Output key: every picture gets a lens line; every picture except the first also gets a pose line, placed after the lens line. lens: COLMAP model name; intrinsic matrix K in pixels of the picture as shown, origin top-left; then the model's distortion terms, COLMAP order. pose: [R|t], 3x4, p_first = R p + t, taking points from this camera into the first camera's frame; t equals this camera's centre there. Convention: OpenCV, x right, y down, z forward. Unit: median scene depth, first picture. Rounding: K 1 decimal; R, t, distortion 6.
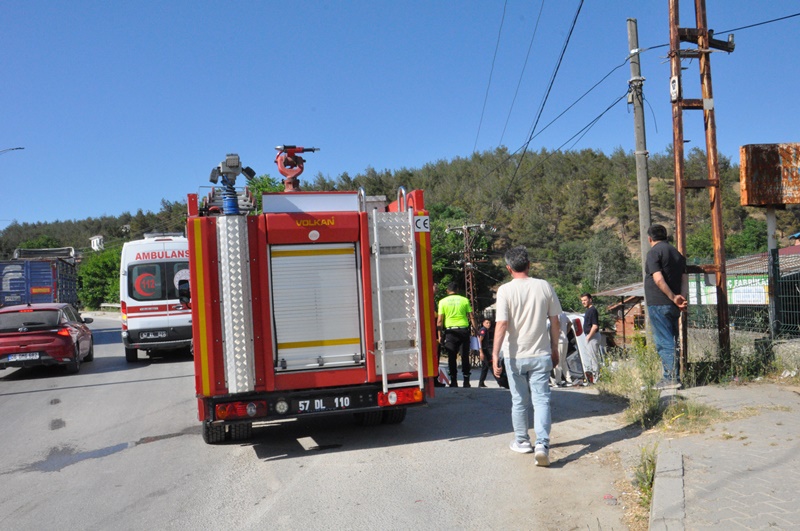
lens RADIAL K [[691.8, 0, 400.0], [0, 691.8, 265.5], [0, 0, 1]] dist [-0.130782, 0.186766]
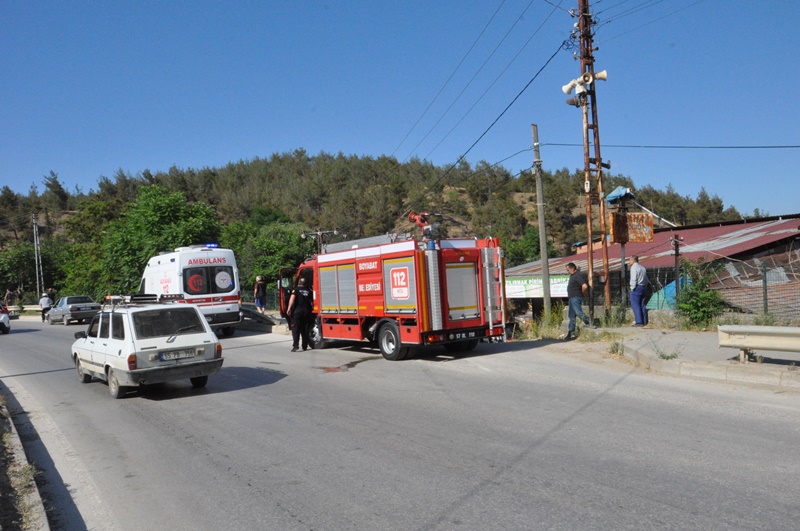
lens RADIAL K [[691.8, 0, 400.0], [0, 691.8, 265.5], [0, 0, 1]] dist [-0.130782, 0.186766]
pose [[0.952639, 0.004172, 0.304076, -0.399012], [-0.004612, 0.999989, 0.000730, -0.009504], [-0.304069, -0.002098, 0.952648, -0.422903]]
